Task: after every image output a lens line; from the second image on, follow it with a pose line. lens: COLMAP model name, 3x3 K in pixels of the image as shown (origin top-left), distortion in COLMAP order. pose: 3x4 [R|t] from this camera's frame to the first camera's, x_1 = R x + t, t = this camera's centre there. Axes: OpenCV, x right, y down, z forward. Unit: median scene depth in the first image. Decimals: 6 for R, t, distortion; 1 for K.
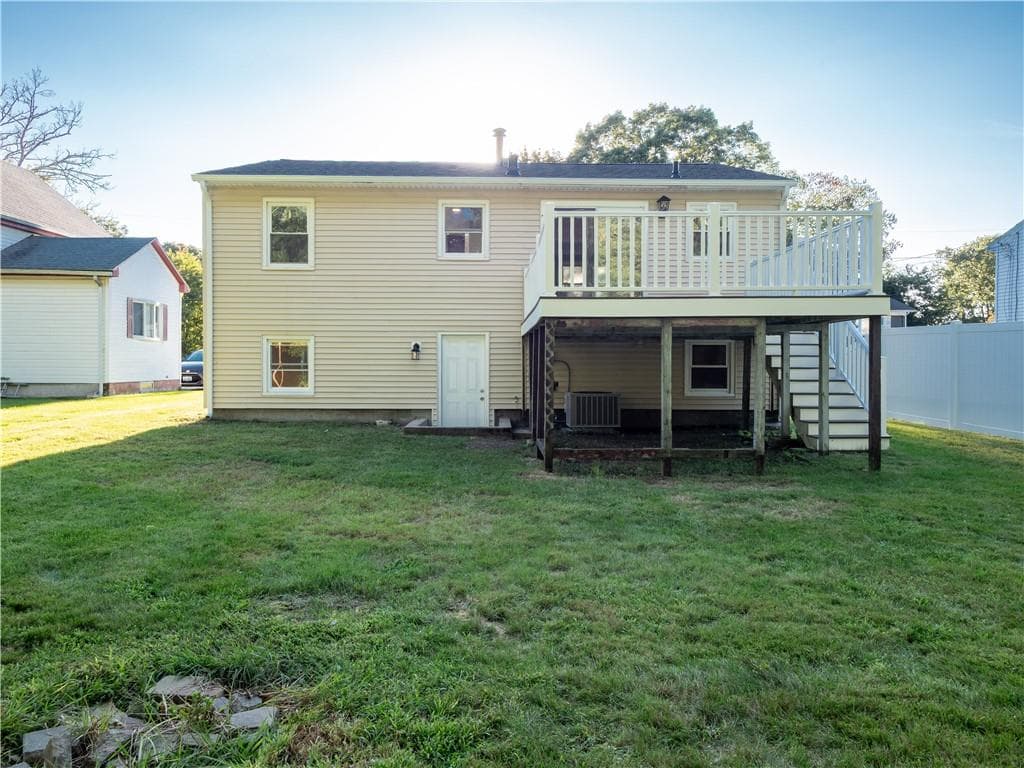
lens RADIAL K [[737.3, 0, 512.0], [0, 737.3, 384.0], [0, 0, 1]] dist [0.006195, -0.002029]
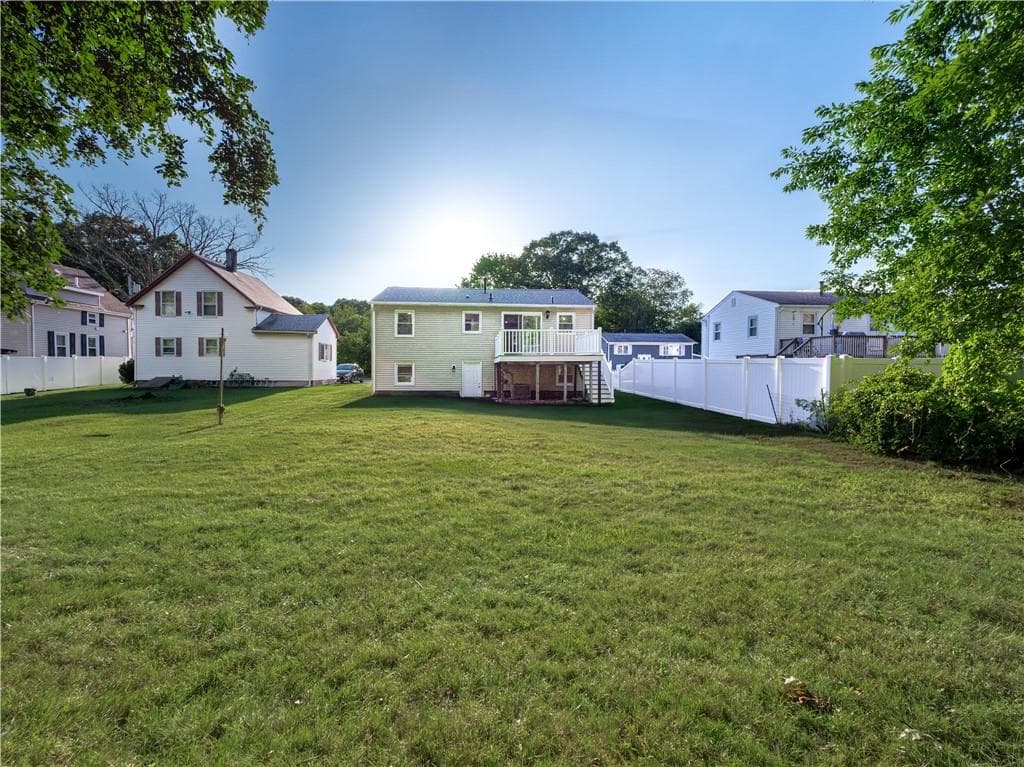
lens RADIAL K [[479.1, 0, 512.0], [0, 479.1, 383.5], [0, 0, 1]] dist [-0.001379, -0.000664]
pose [[0.998617, 0.000646, 0.052562, -0.012527], [-0.000876, 0.999990, 0.004360, 0.000316], [-0.052559, -0.004400, 0.998608, -0.707311]]
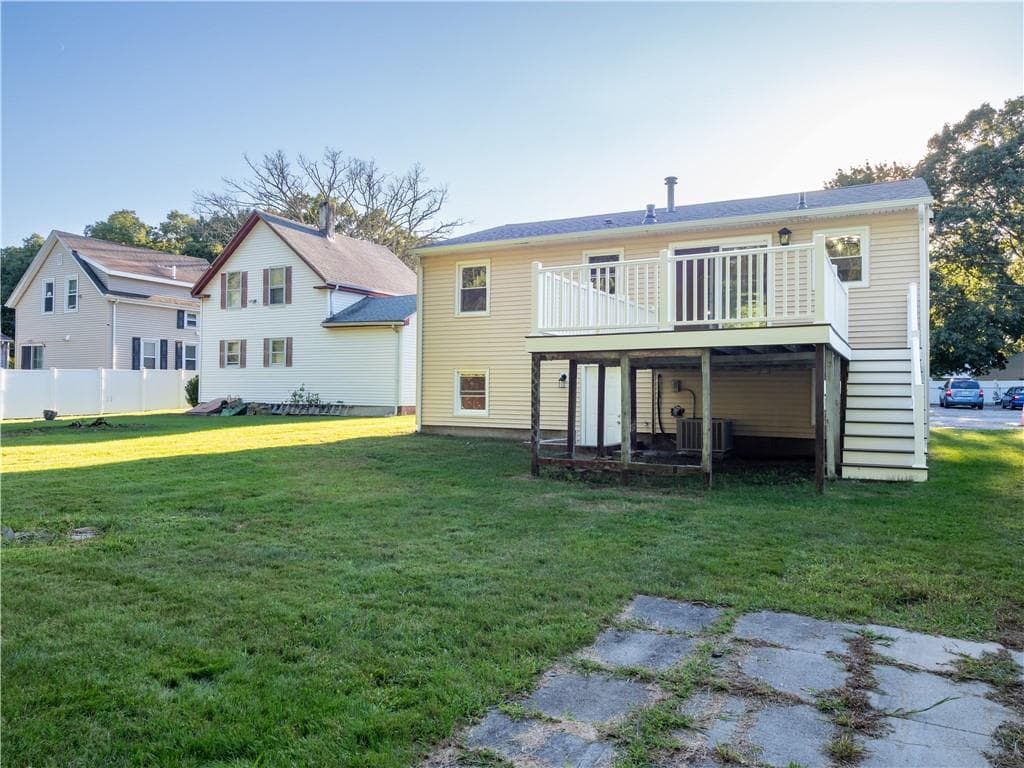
lens RADIAL K [[737.3, 0, 512.0], [0, 737.3, 384.0], [0, 0, 1]] dist [0.006195, -0.002029]
pose [[0.873798, -0.001852, -0.486285, 0.368841], [-0.018507, 0.999142, -0.037060, 0.006112], [0.485936, 0.041382, 0.873014, -0.066814]]
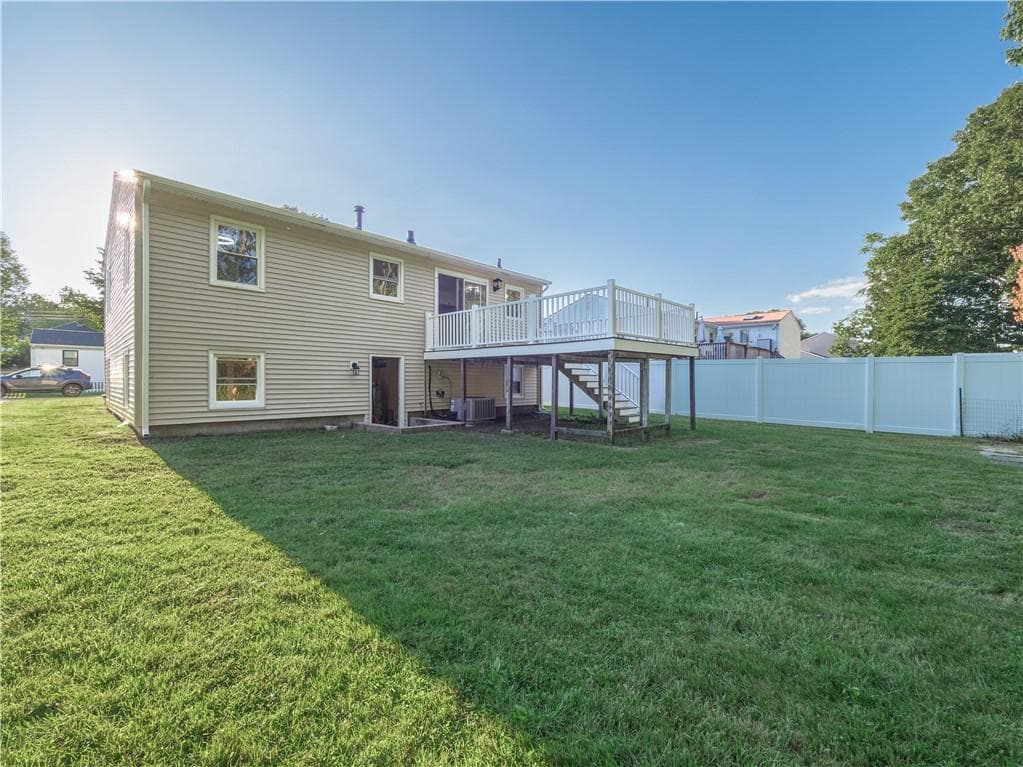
lens RADIAL K [[432.5, 0, 511.5], [0, 432.5, 383.5], [0, 0, 1]] dist [-0.001755, -0.000210]
pose [[0.710499, -0.005511, 0.703677, -0.456574], [0.016096, 0.999835, -0.008422, -0.008415], [-0.703514, 0.017310, 0.710470, 0.287338]]
